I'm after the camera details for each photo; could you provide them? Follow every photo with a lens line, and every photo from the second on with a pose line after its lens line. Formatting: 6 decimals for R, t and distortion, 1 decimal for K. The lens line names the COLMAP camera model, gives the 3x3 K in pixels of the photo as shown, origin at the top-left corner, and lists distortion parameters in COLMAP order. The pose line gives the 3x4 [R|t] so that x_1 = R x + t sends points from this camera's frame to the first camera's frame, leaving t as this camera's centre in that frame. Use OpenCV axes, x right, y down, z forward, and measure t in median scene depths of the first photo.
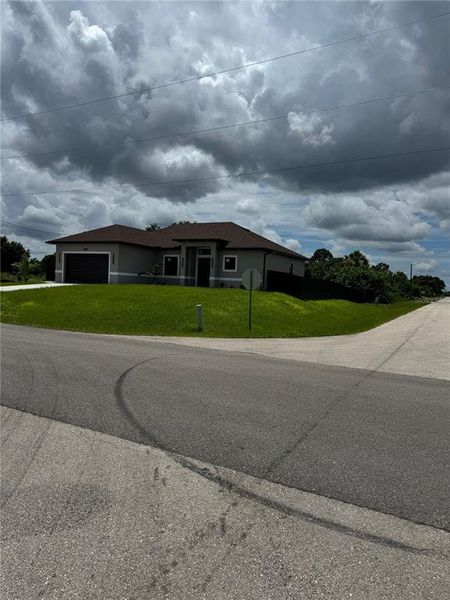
lens RADIAL K [[398.8, 0, 228.1], [0, 398.8, 304.9], [0, 0, 1]] dist [0.058165, -0.020924]
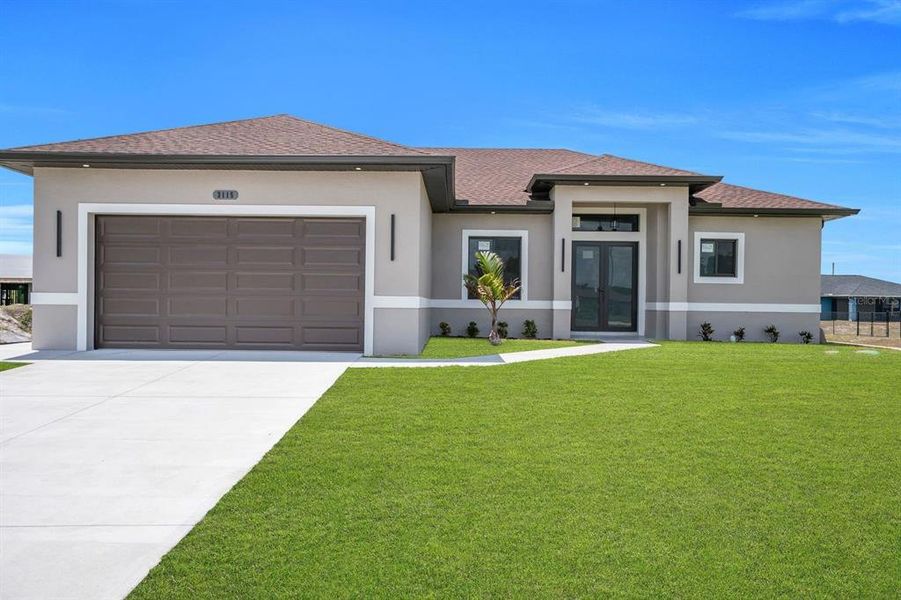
lens RADIAL K [[592.1, 0, 452.4], [0, 592.1, 304.2], [0, 0, 1]] dist [0.017267, 0.013800]
pose [[0.892930, -0.034811, 0.448848, -0.375027], [0.052807, 0.998222, -0.027636, -0.060980], [-0.447088, 0.048379, 0.893181, 0.631008]]
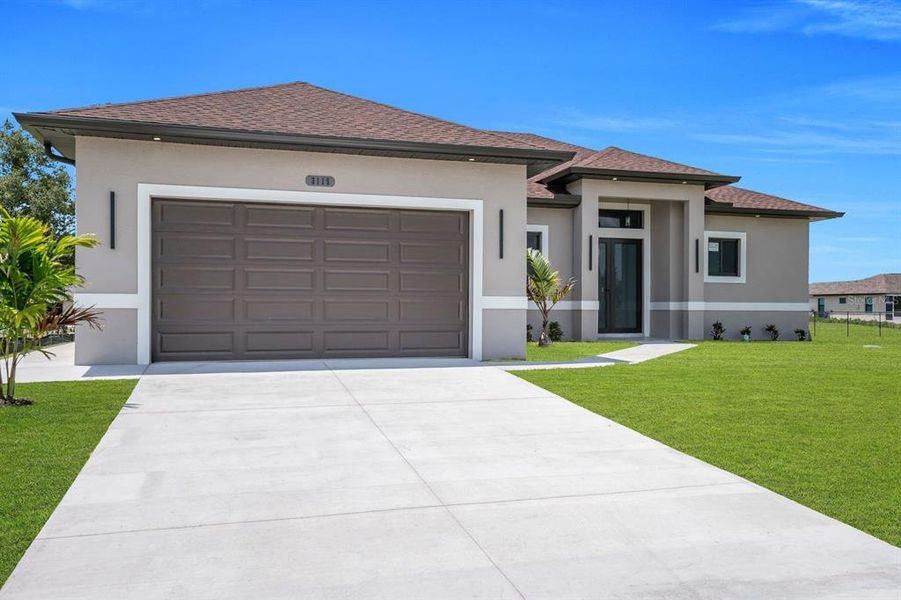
lens RADIAL K [[738.7, 0, 454.5], [0, 738.7, 300.3], [0, 0, 1]] dist [0.083192, -0.012989]
pose [[0.721964, -0.035670, 0.691011, -0.530601], [0.066145, 0.997655, -0.017609, -0.068513], [-0.688762, 0.058420, 0.722630, 0.674240]]
